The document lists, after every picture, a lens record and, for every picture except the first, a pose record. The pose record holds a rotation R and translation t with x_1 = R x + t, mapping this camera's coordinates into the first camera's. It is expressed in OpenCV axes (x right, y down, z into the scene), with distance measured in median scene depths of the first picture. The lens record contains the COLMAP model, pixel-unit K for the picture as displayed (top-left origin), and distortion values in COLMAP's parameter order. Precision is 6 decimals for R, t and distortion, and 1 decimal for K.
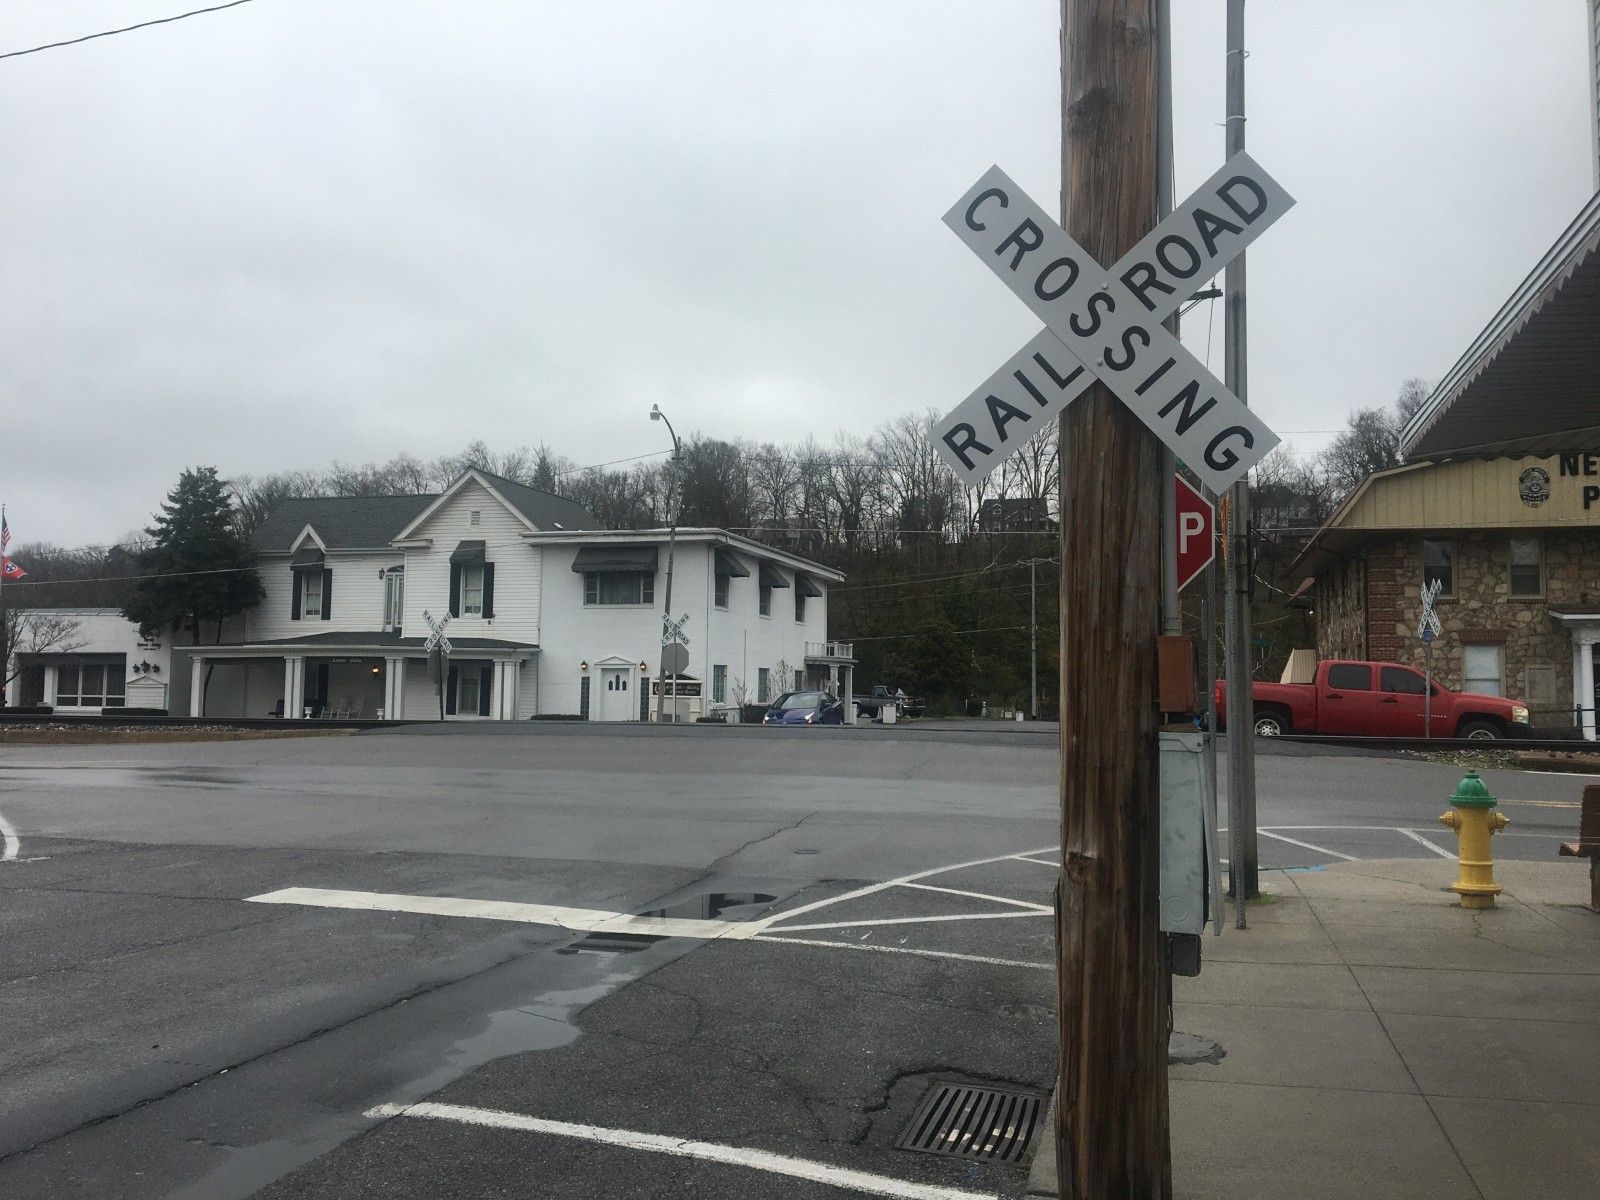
lens RADIAL K [[1338.5, 0, 786.5], [0, 1338.5, 613.9], [0, 0, 1]] dist [0.080992, -0.128610]
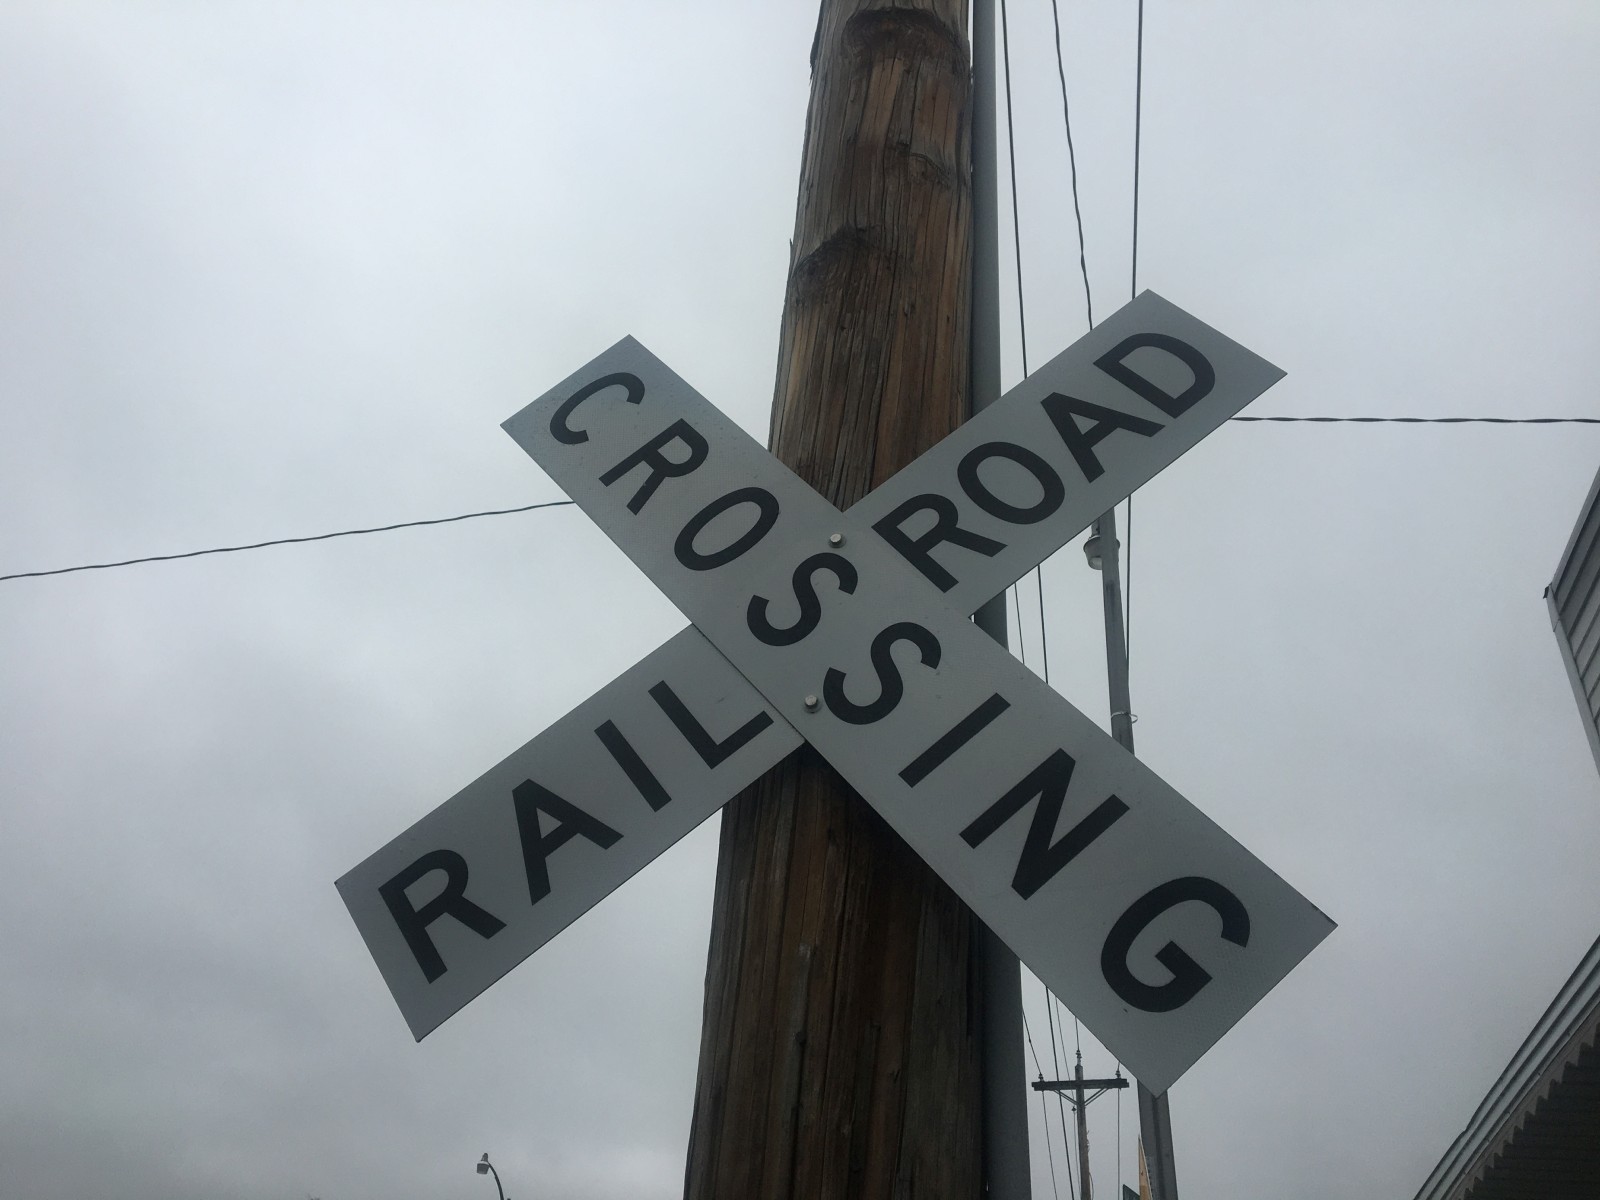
lens RADIAL K [[1338.5, 0, 802.5], [0, 1338.5, 595.9], [0, 0, 1]] dist [0.080992, -0.128610]
pose [[0.992098, 0.115854, 0.048151, 0.203643], [-0.071571, 0.837826, -0.541226, -0.011168], [-0.103045, 0.533504, 0.839497, 0.658419]]
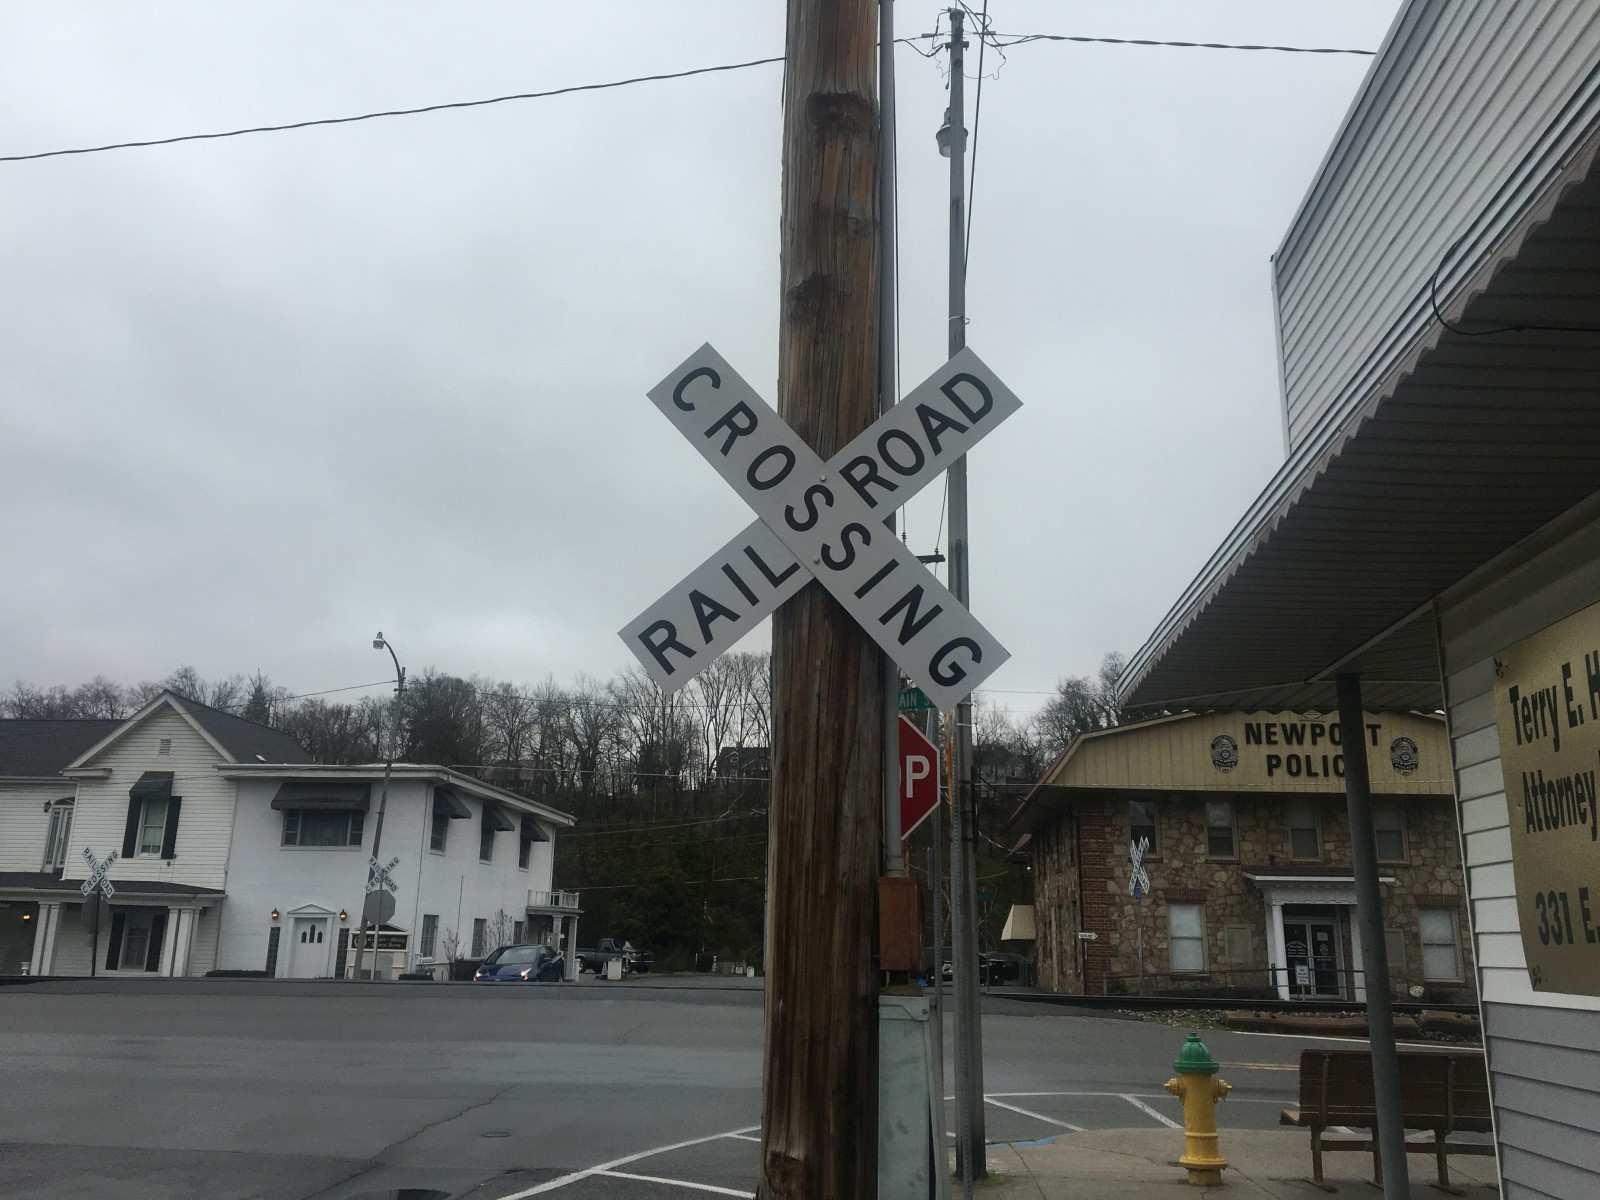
lens RADIAL K [[1338.5, 0, 795.0], [0, 1338.5, 595.7], [0, 0, 1]] dist [0.080992, -0.128610]
pose [[0.979512, 0.057957, 0.192867, 0.048585], [-0.019274, 0.980276, -0.196689, 0.009862], [-0.200463, 0.188942, 0.961309, 0.155617]]
